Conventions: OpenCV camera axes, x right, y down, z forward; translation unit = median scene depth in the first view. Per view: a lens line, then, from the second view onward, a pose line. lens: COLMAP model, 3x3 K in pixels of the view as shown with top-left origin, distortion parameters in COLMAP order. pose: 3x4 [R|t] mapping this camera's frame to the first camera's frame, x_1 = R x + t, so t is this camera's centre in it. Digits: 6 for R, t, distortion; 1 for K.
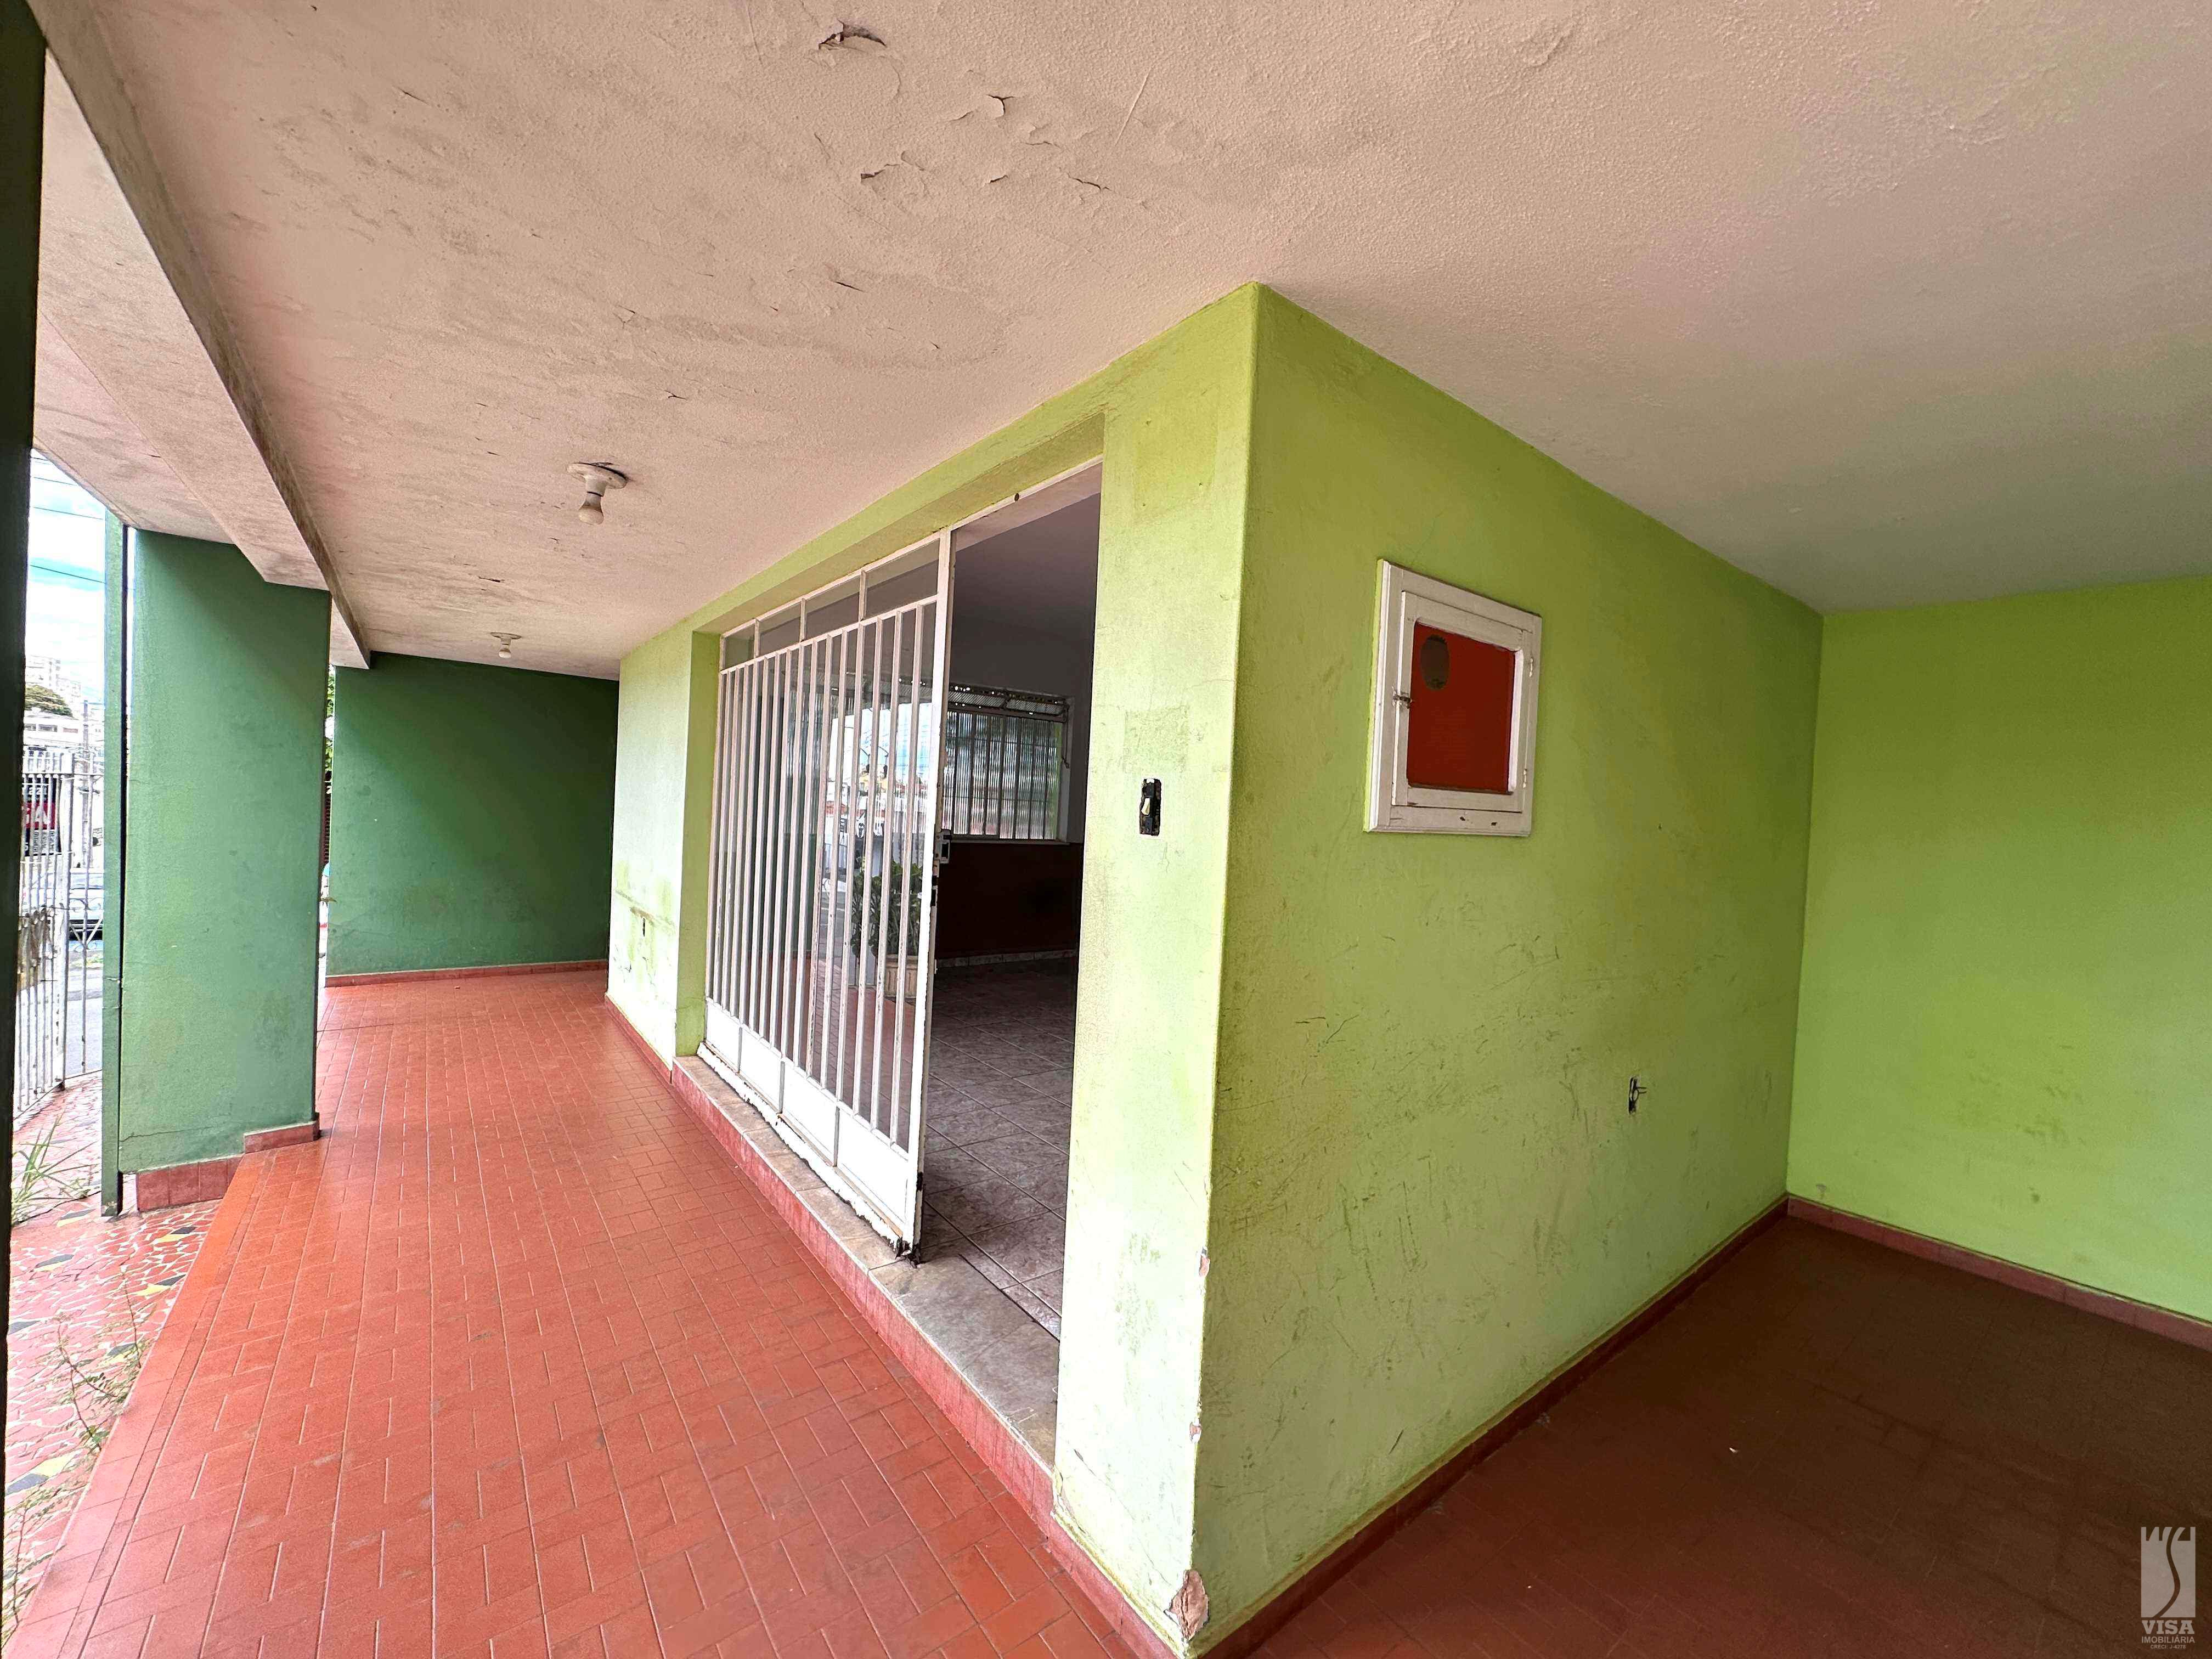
lens RADIAL K [[878.4, 0, 1104.1], [0, 878.4, 831.0], [0, 0, 1]] dist [-0.001401, -0.000251]
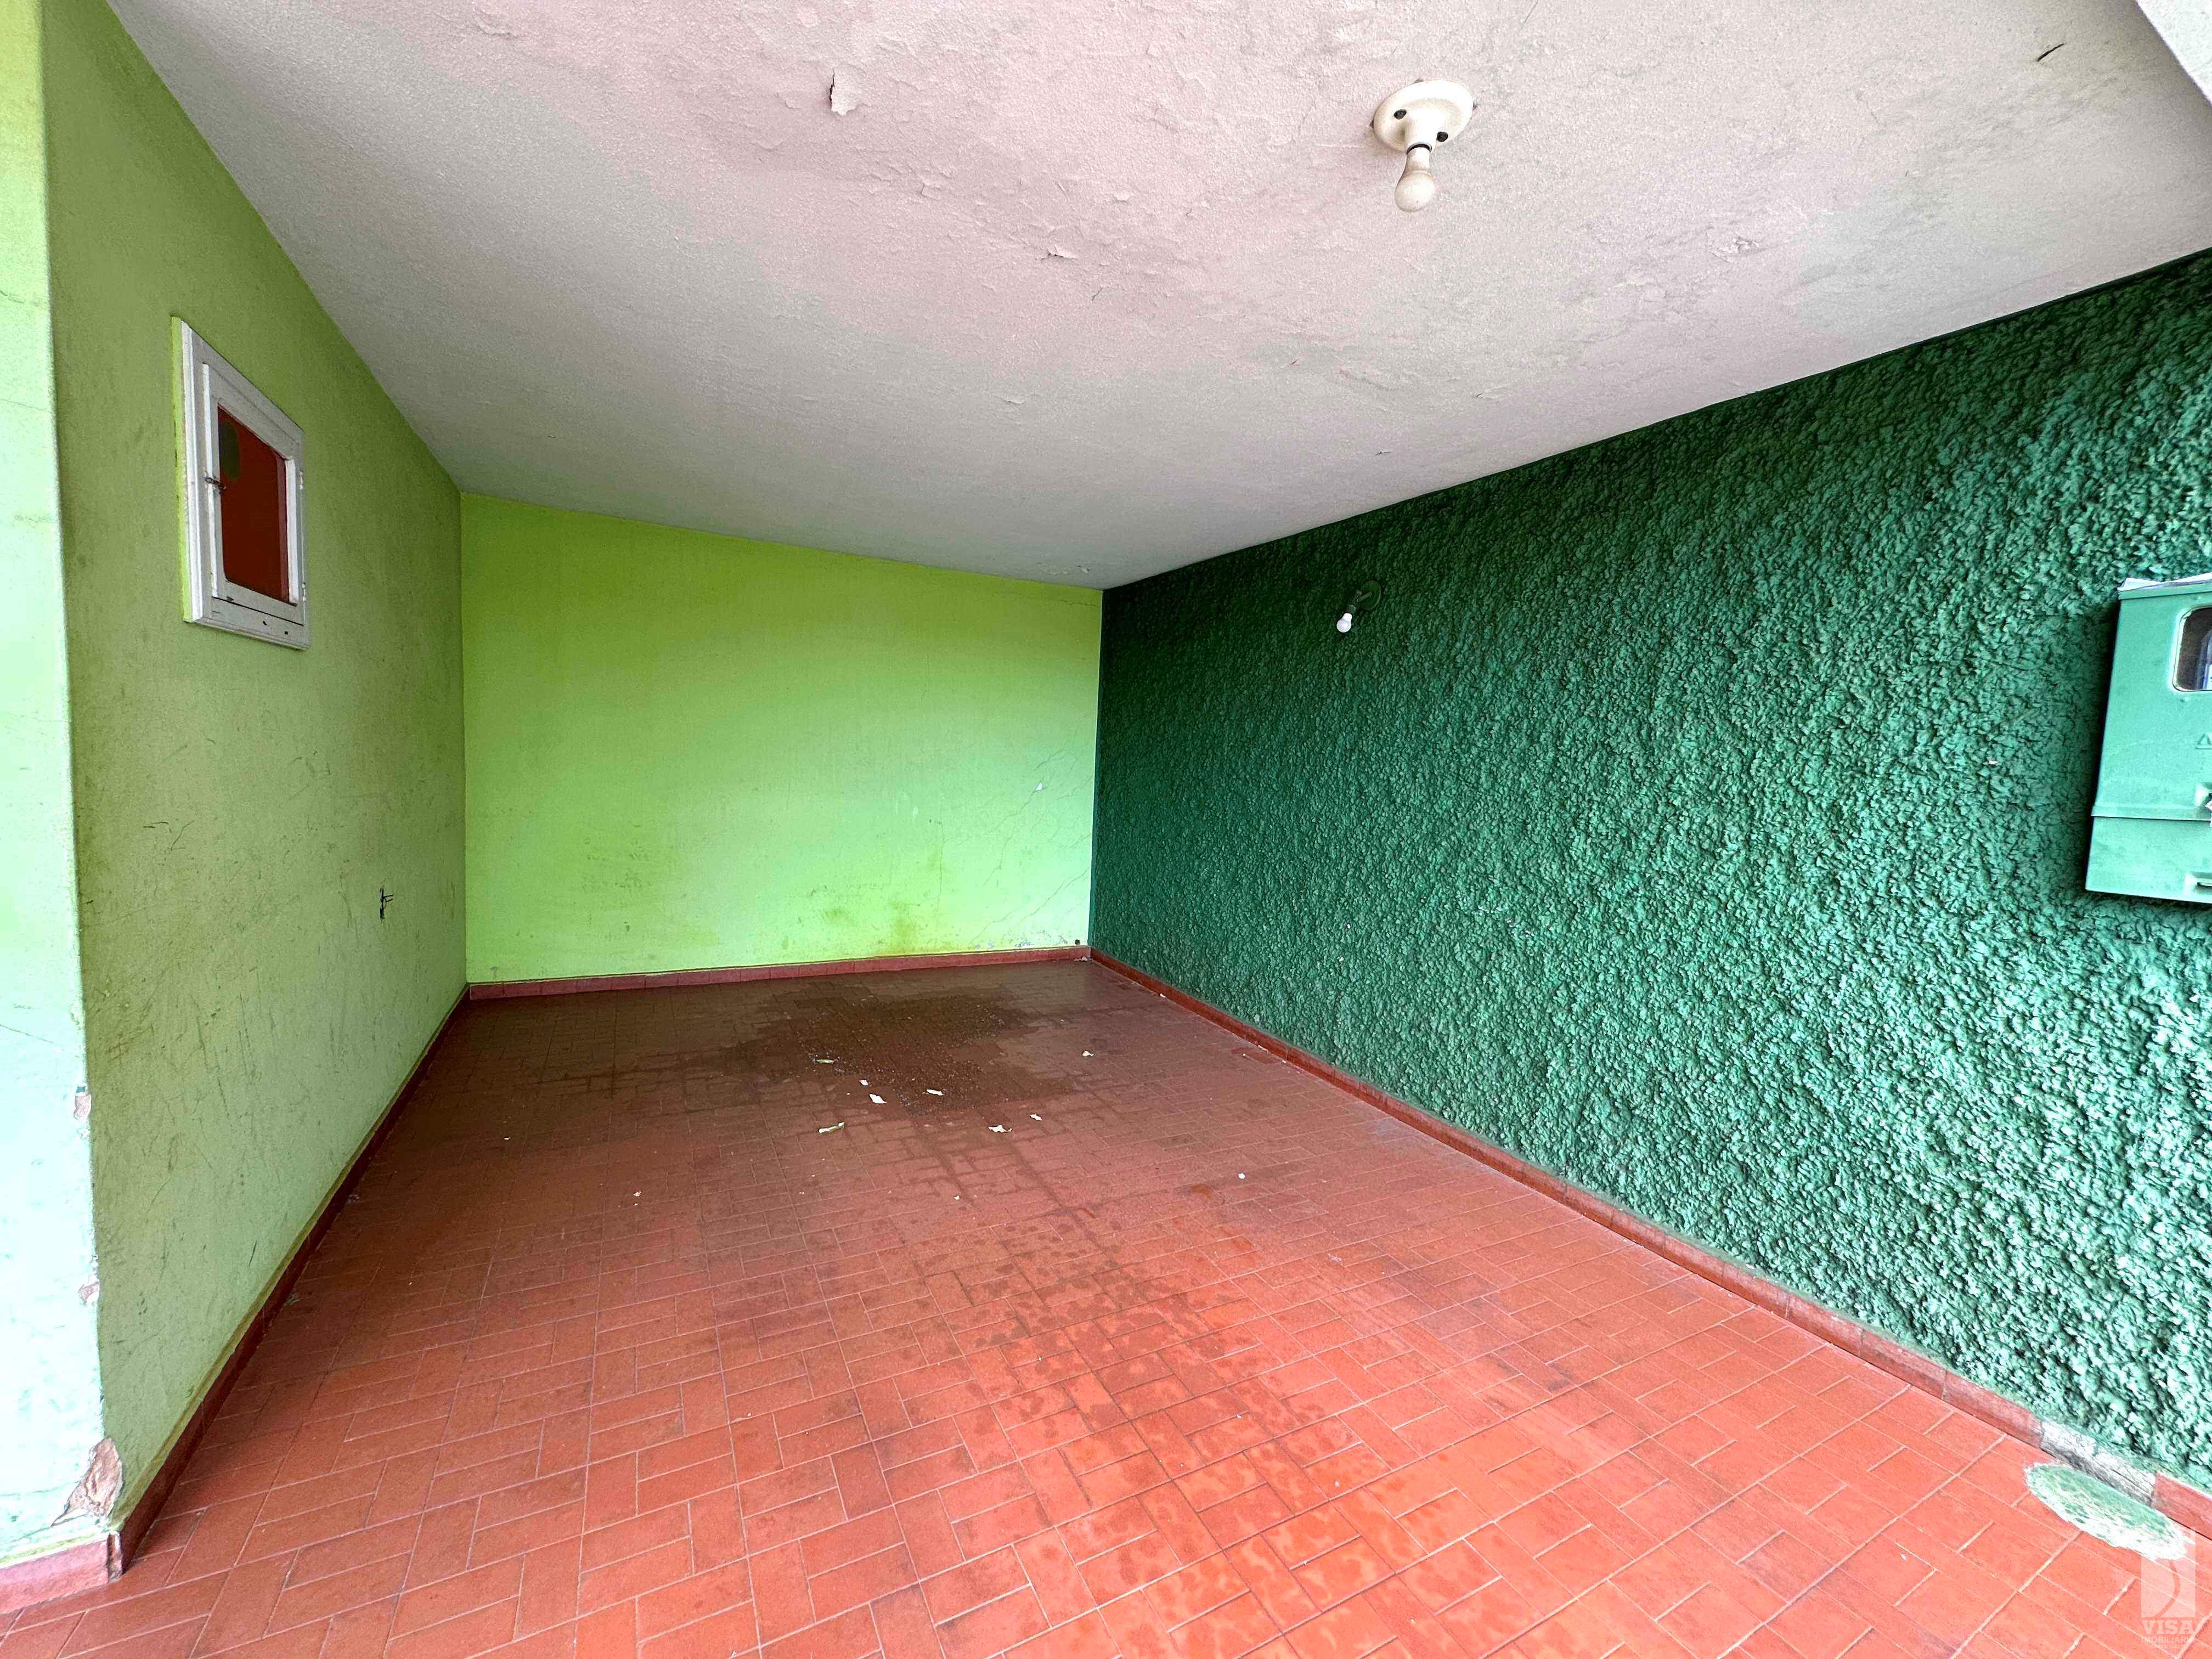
lens RADIAL K [[878.4, 0, 1104.1], [0, 878.4, 831.0], [0, 0, 1]] dist [-0.001401, -0.000251]
pose [[0.174417, -0.120687, 0.977248, -0.462269], [-0.014153, 0.992051, 0.125041, 0.089733], [-0.984570, -0.035640, 0.171322, -0.120002]]
